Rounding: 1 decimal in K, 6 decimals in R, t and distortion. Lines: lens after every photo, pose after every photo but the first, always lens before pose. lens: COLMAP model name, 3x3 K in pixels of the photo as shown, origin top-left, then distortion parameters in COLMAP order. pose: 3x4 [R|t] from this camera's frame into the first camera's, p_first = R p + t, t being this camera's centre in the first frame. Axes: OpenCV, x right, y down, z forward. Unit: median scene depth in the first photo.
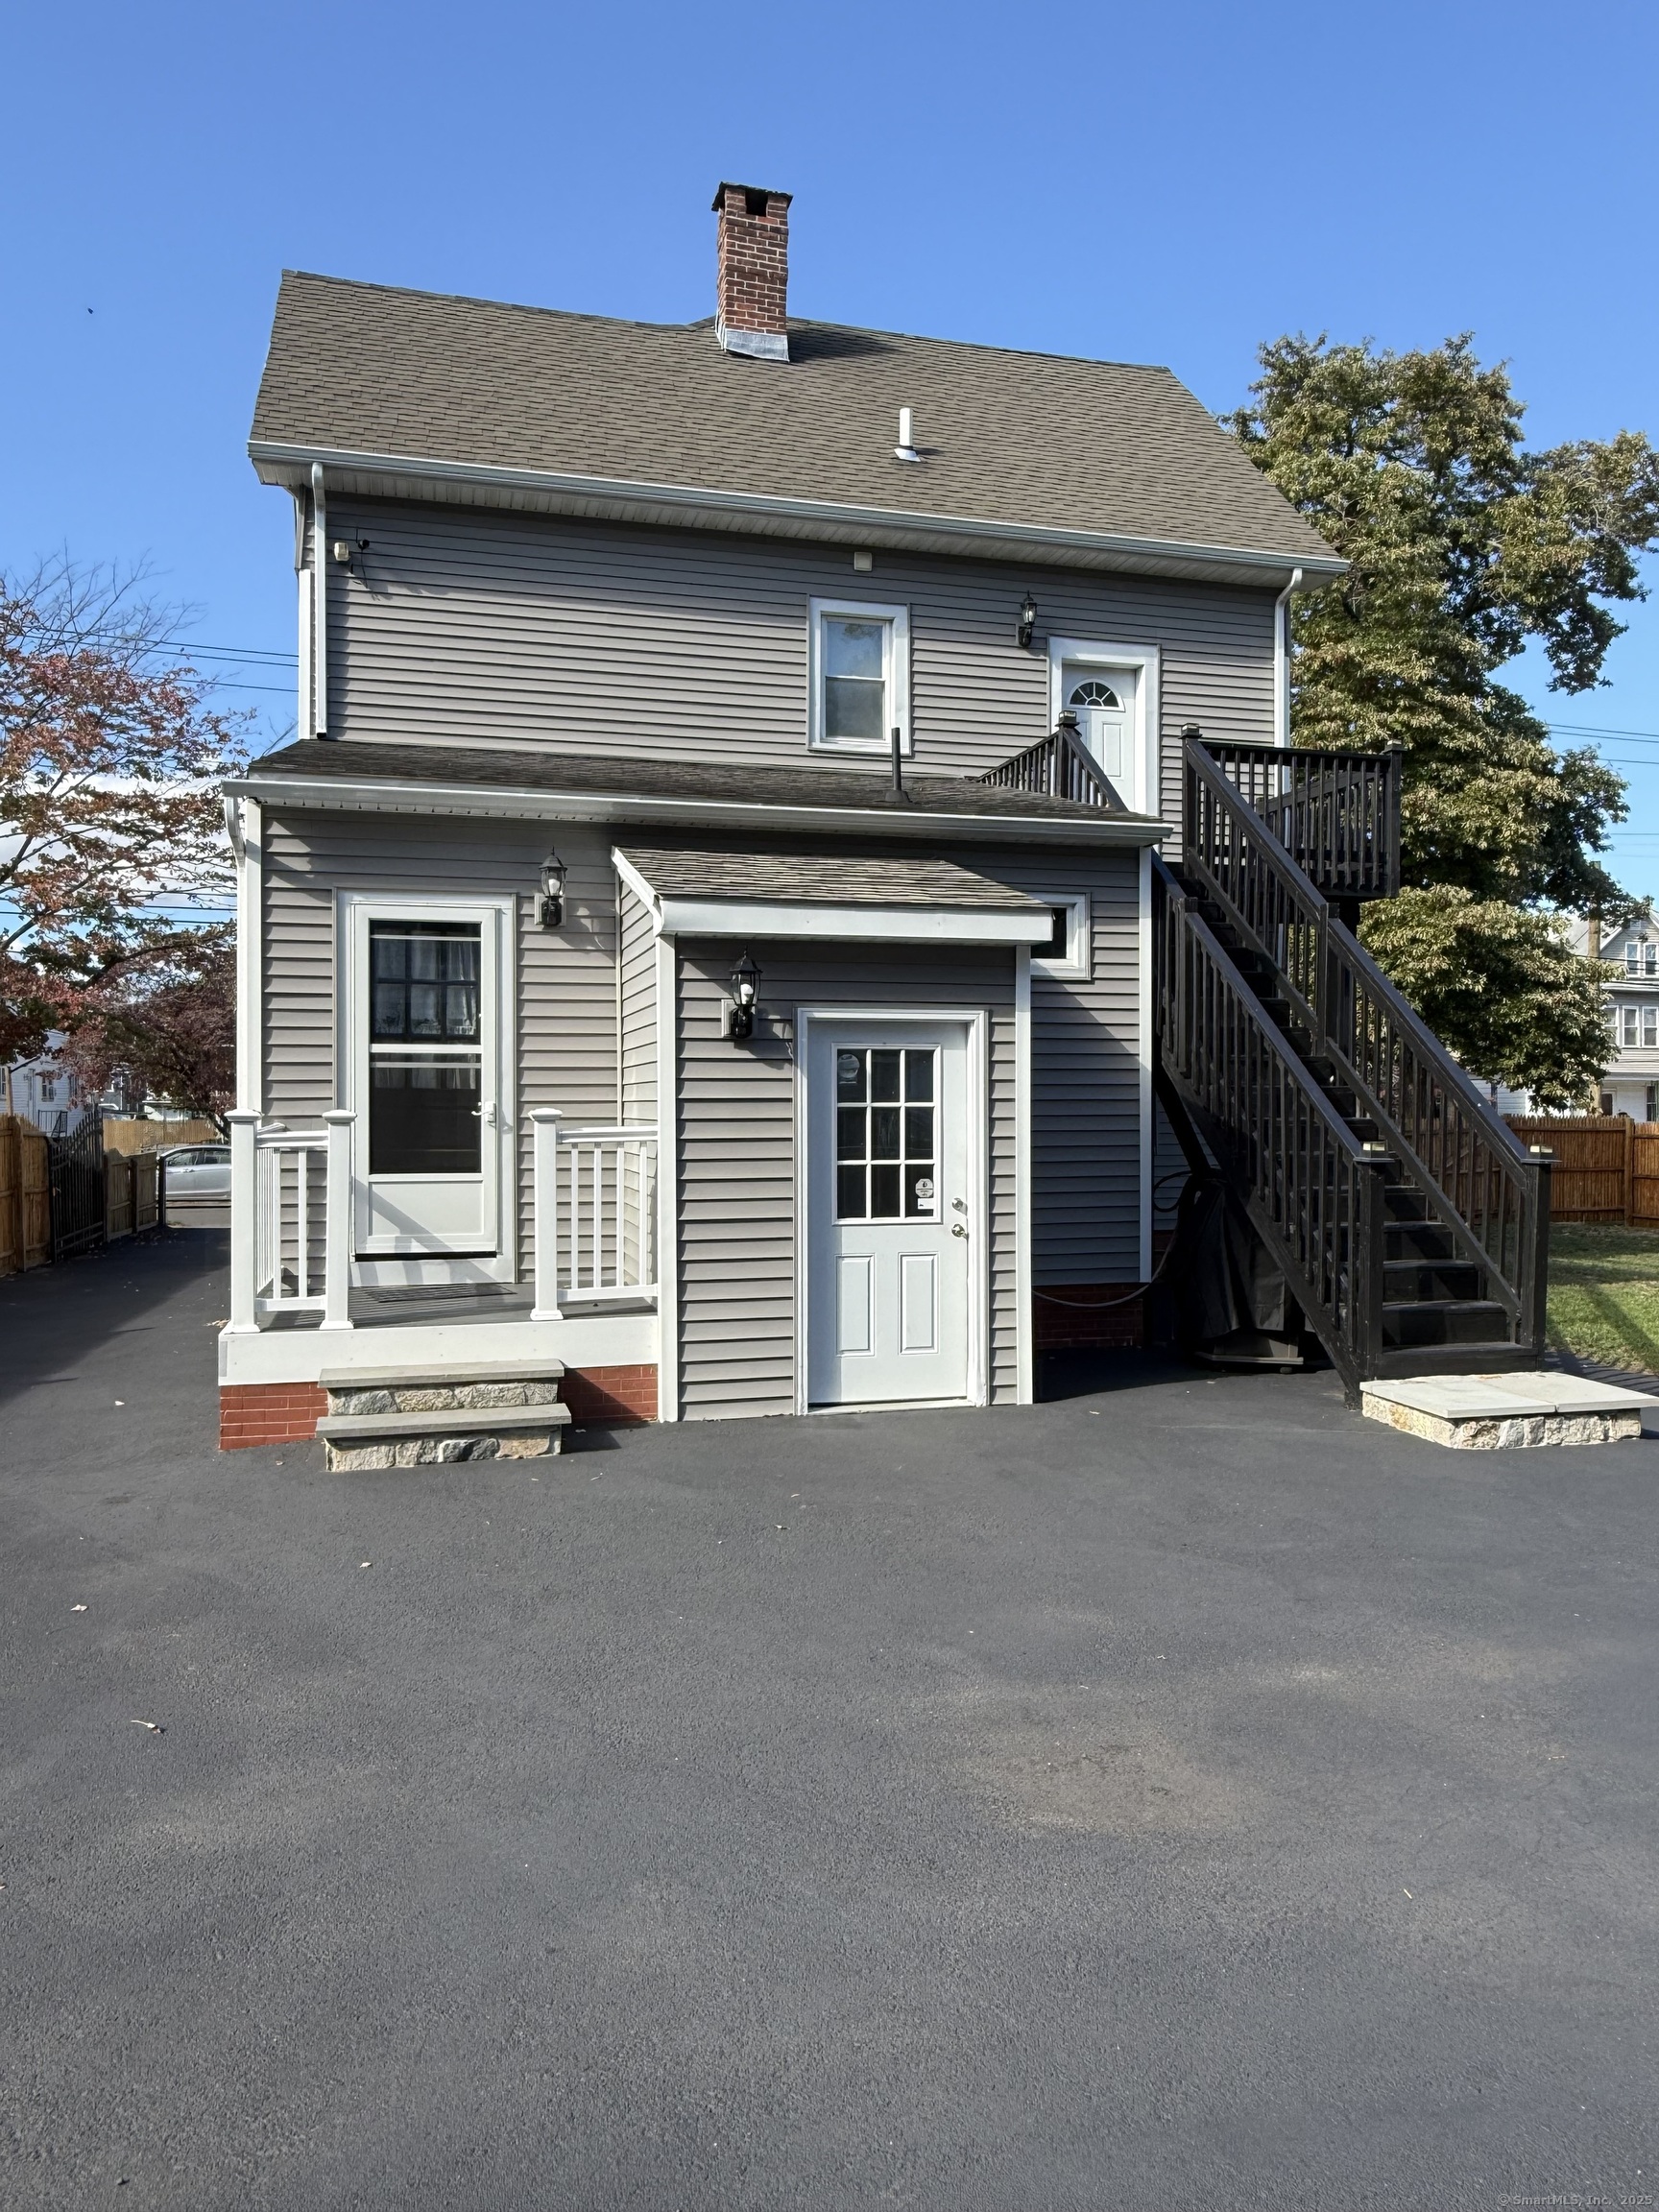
lens RADIAL K [[1501.4, 0, 836.5], [0, 1501.4, 1109.5], [0, 0, 1]] dist [-0.009683, 0.006116]
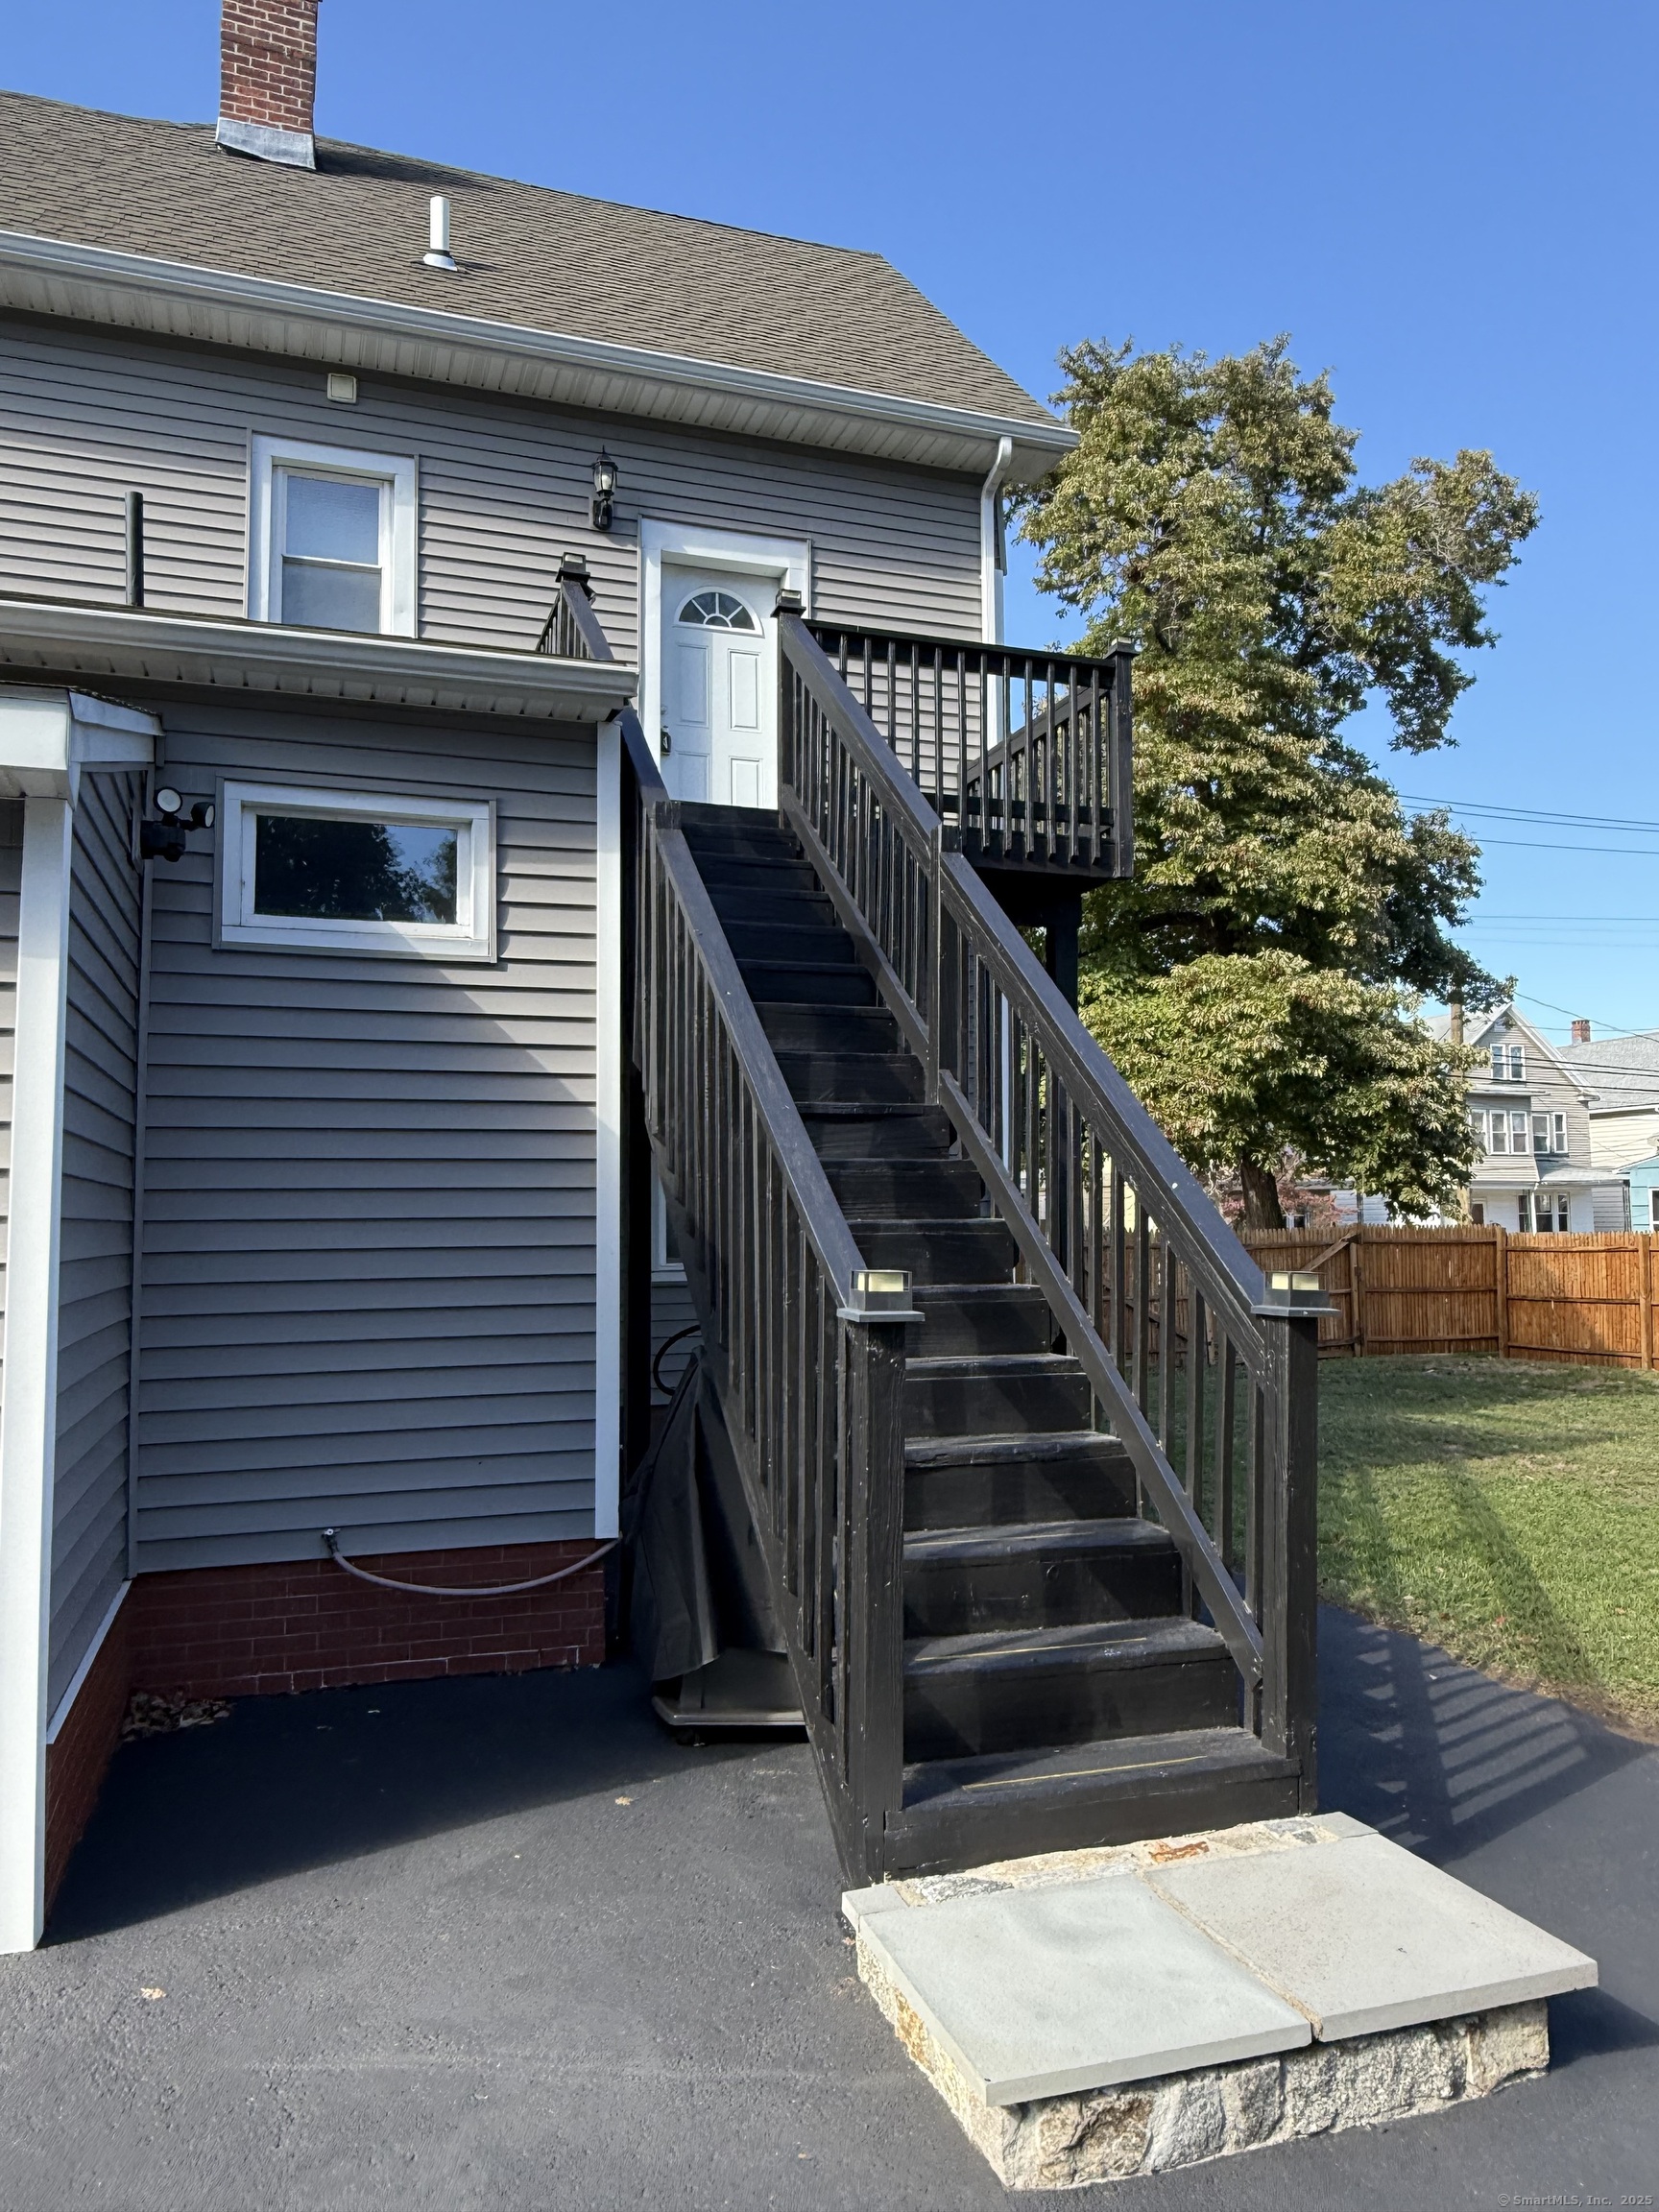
lens RADIAL K [[1501.4, 0, 825.4], [0, 1501.4, 1108.5], [0, 0, 1]] dist [-0.009683, 0.006116]
pose [[0.997943, -0.000565, 0.064100, 0.124473], [0.005609, 0.996895, -0.078540, 0.003768], [-0.063857, 0.078738, 0.994848, 0.232245]]
